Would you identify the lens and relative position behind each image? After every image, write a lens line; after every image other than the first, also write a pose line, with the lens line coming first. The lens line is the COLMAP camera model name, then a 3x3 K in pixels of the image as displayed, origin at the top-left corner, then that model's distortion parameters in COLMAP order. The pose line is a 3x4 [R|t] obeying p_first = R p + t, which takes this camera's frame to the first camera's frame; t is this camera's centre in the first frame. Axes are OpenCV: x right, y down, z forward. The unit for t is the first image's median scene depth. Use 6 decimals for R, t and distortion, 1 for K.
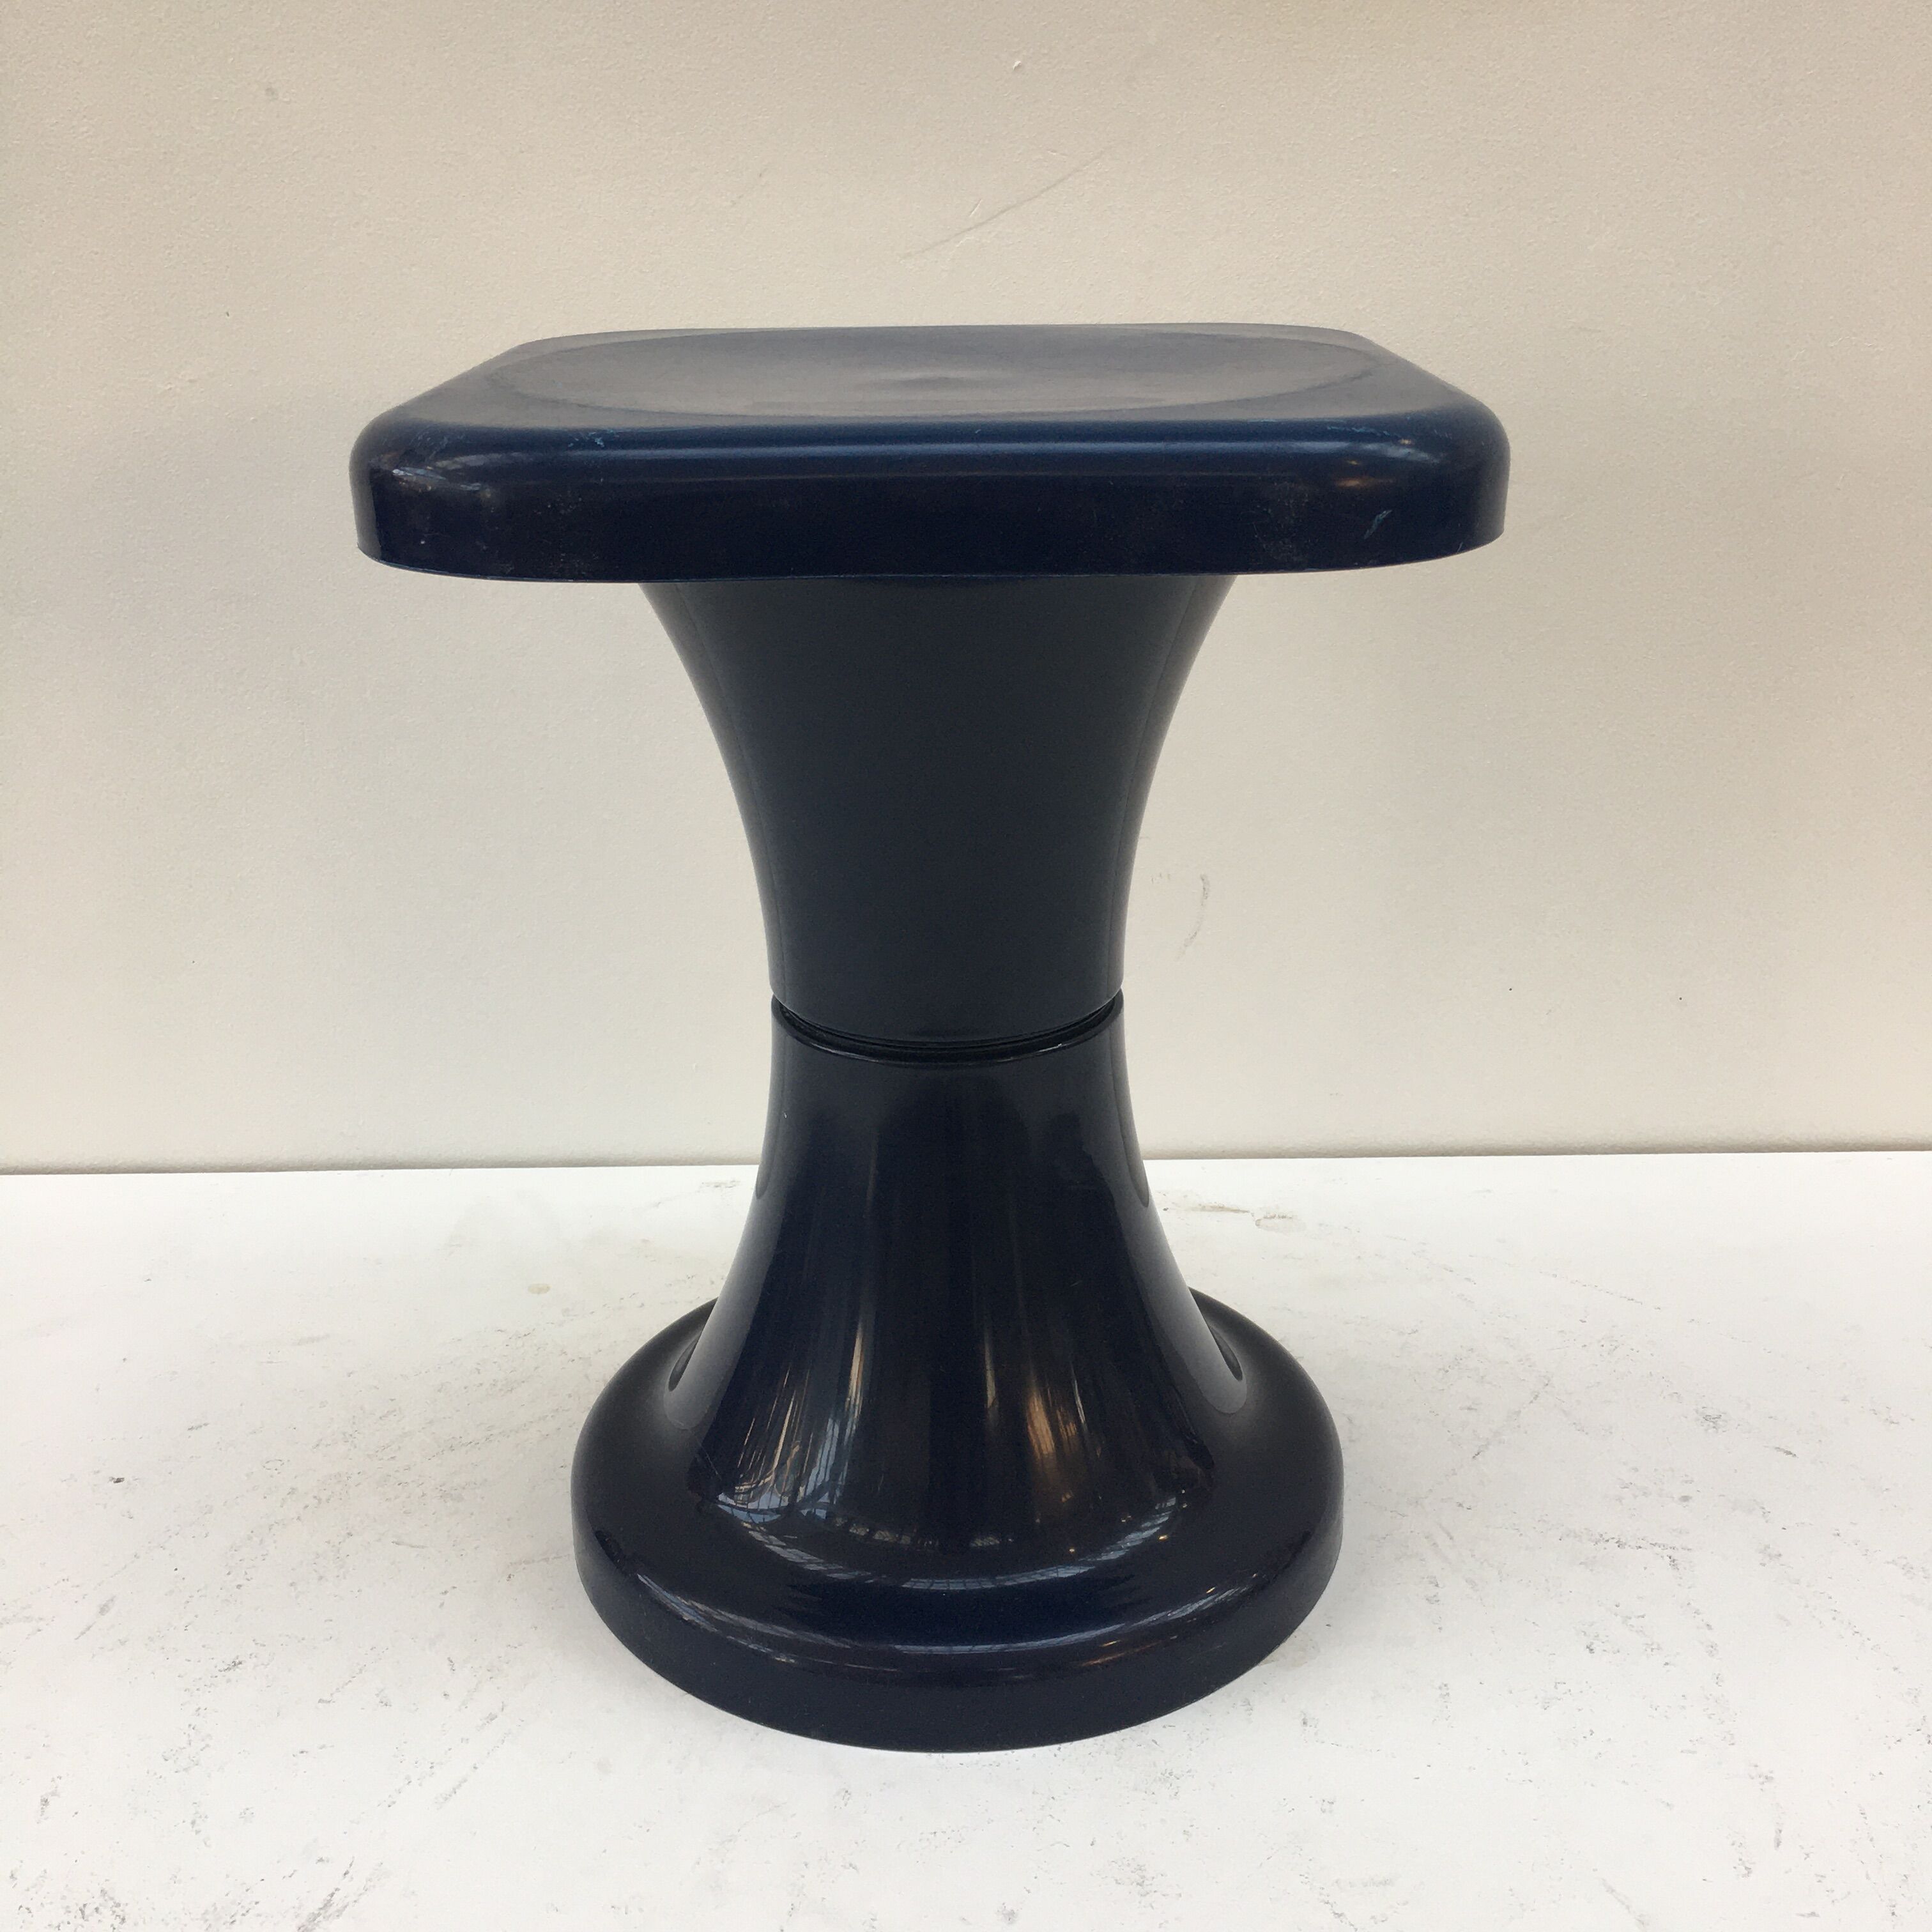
lens RADIAL K [[2266.0, 0, 966.7], [0, 2266.0, 946.5], [0, 0, 1]] dist [0.032842, 0.000000]
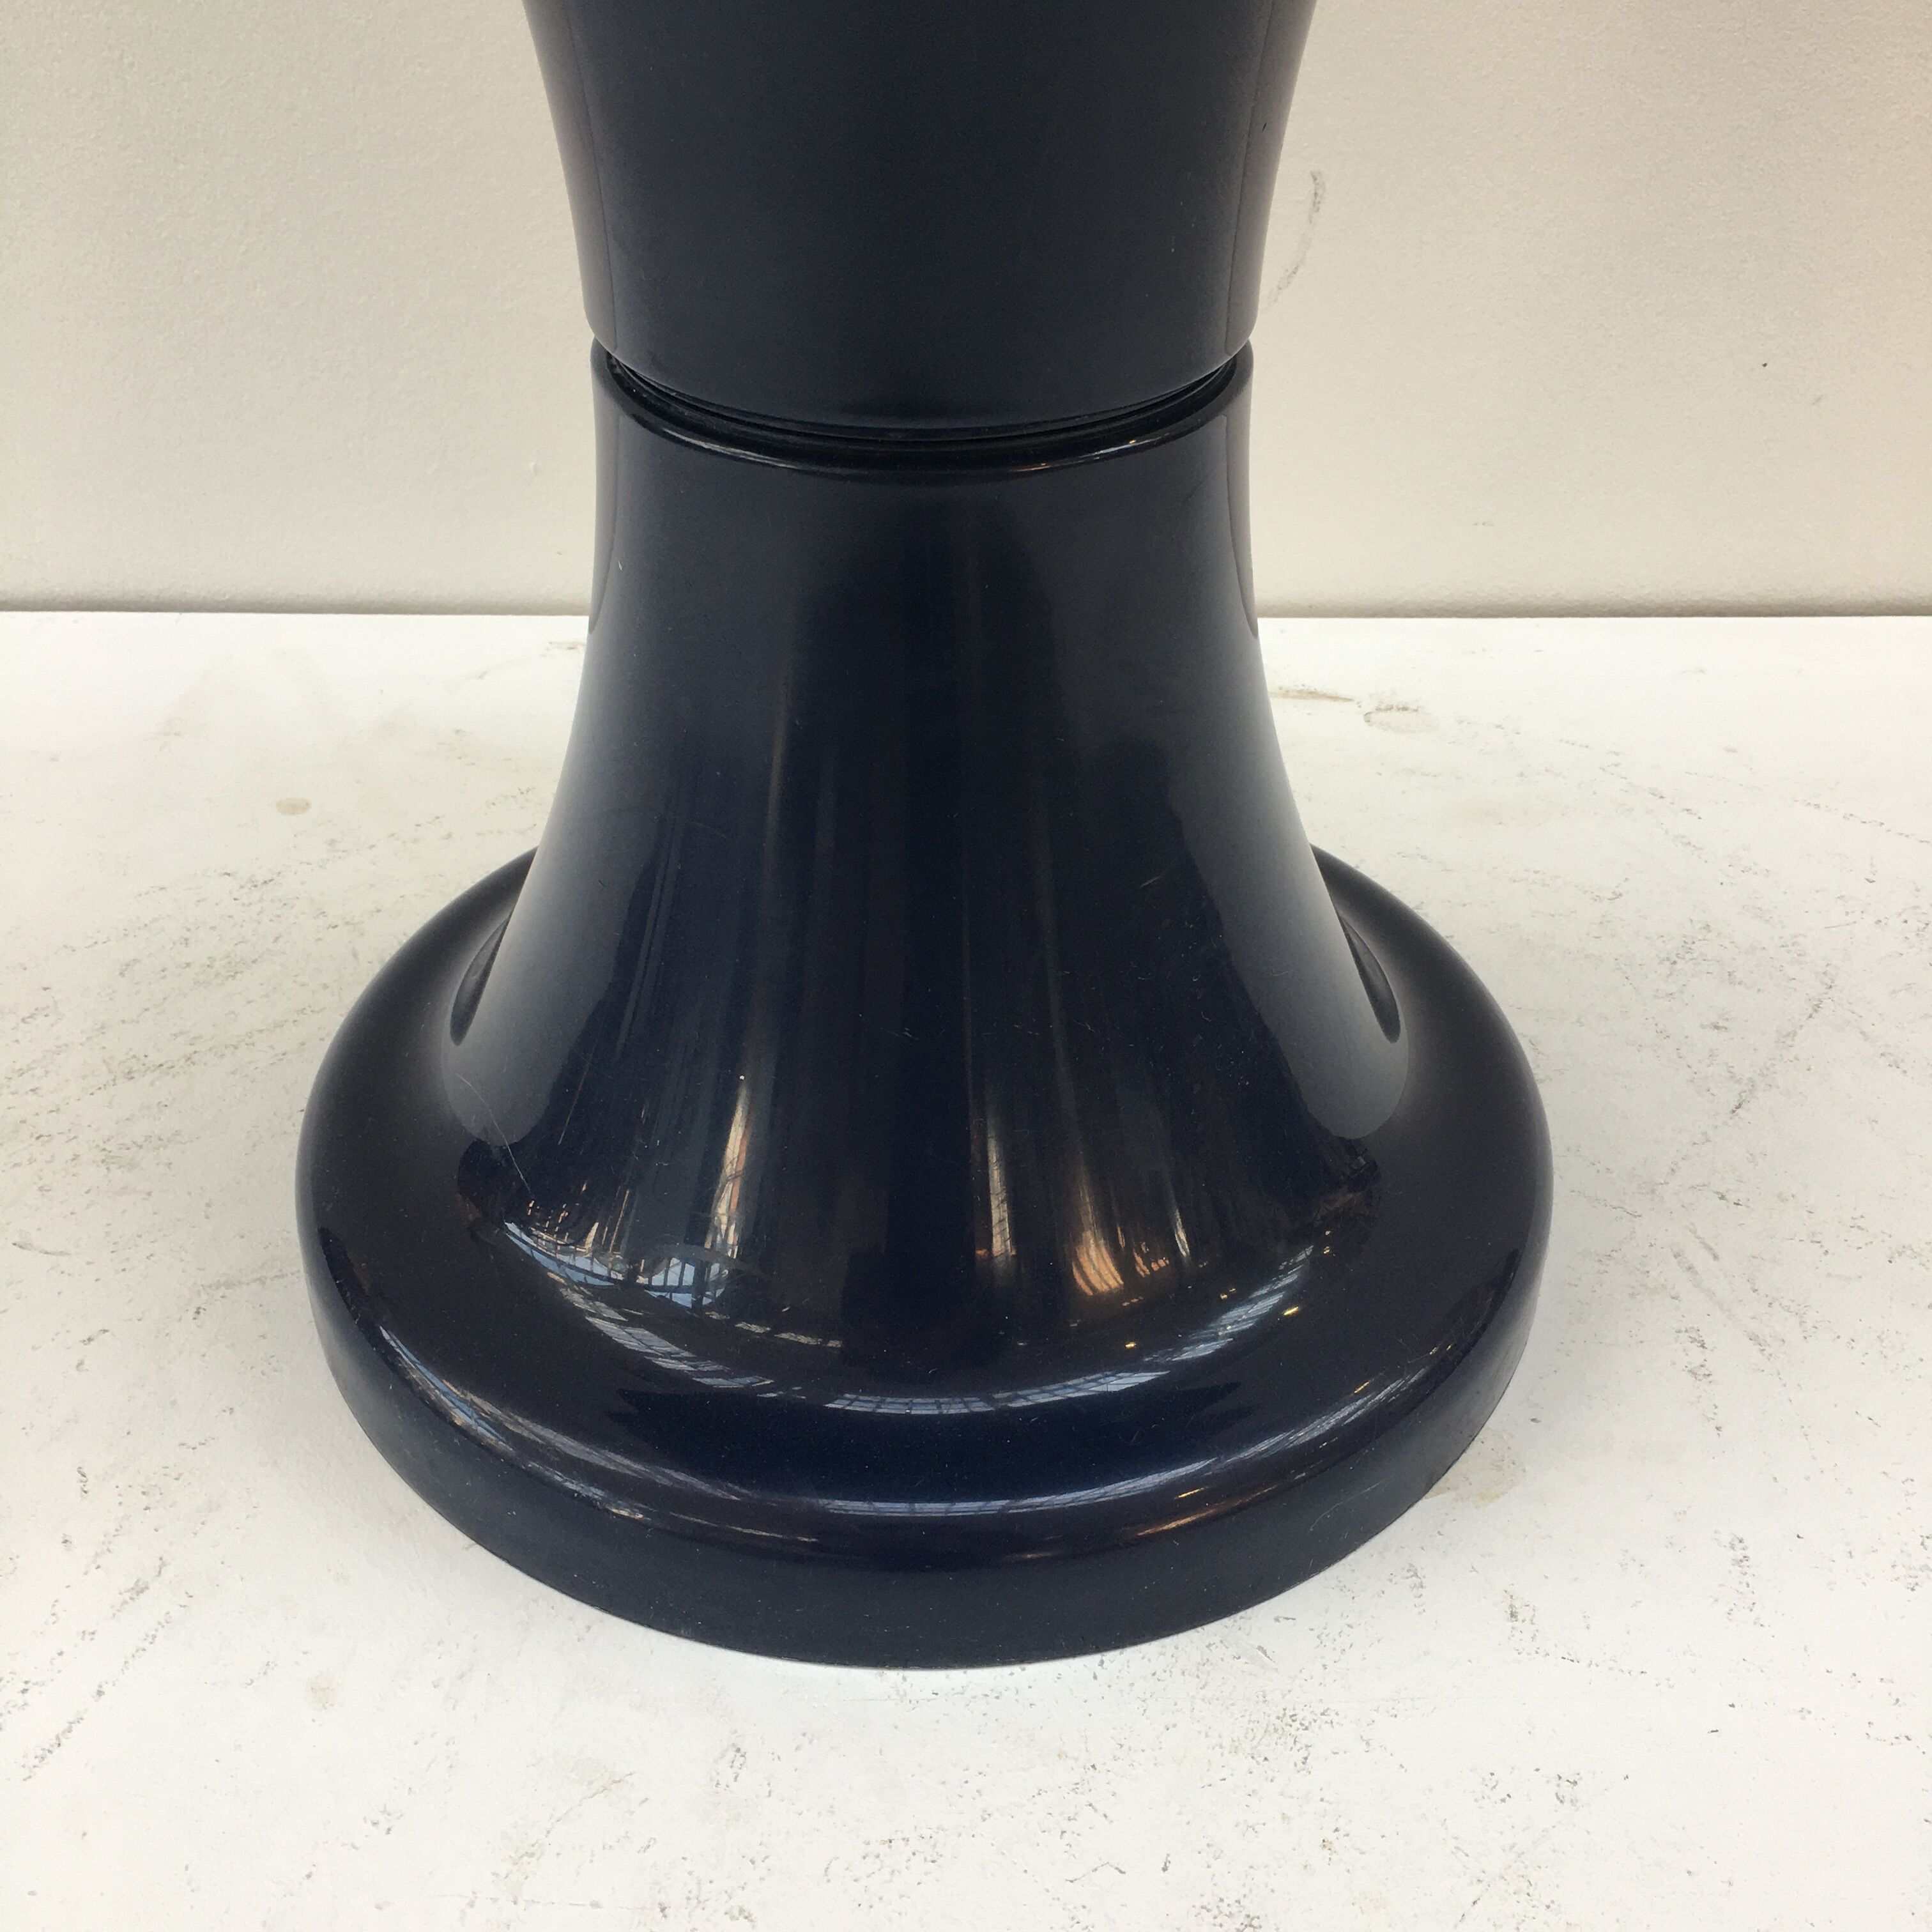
lens RADIAL K [[2266.0, 0, 968.6], [0, 2266.0, 963.0], [0, 0, 1]] dist [0.032842, 0.000000]
pose [[0.999629, 0.010999, 0.024912, -0.009529], [-0.017193, 0.964337, 0.264117, 0.020972], [-0.021119, -0.264447, 0.964169, 0.442062]]
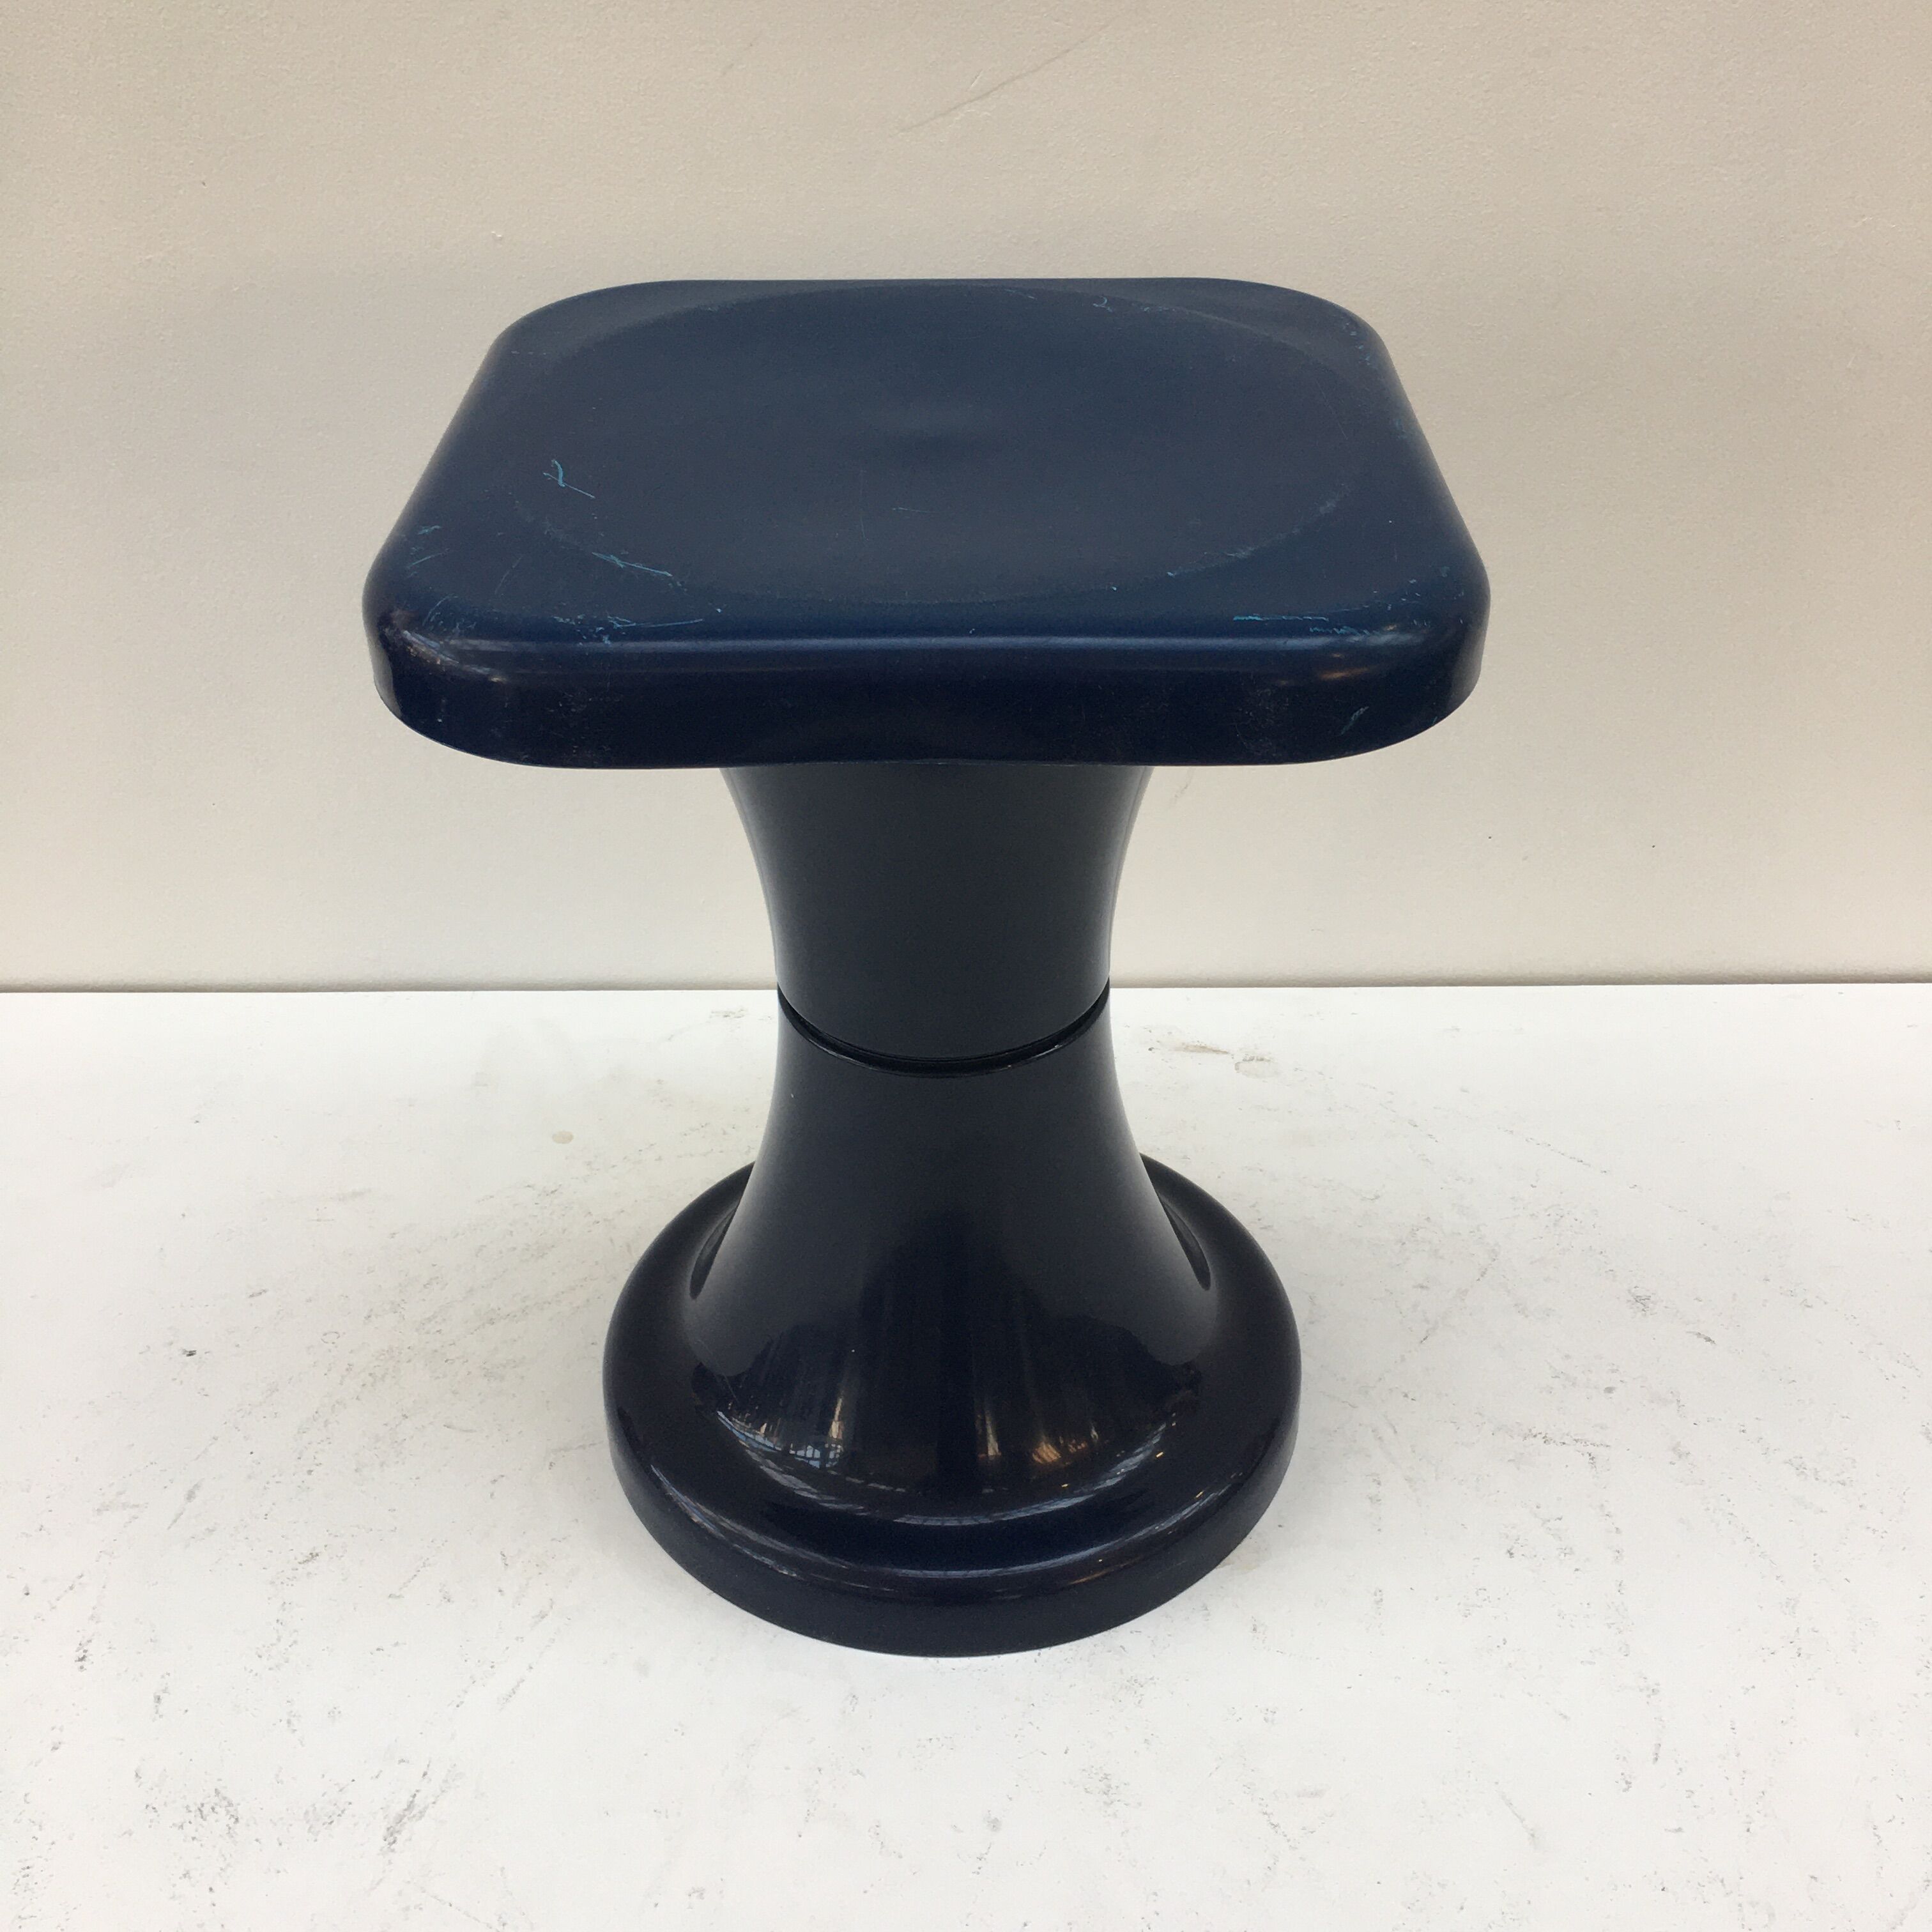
lens RADIAL K [[2266.0, 0, 968.8], [0, 2266.0, 961.5], [0, 0, 1]] dist [0.032842, 0.000000]
pose [[0.999984, 0.005561, 0.001076, 0.001869], [-0.005658, 0.972314, 0.233611, -0.232904], [0.000253, -0.233614, 0.972329, -0.028335]]
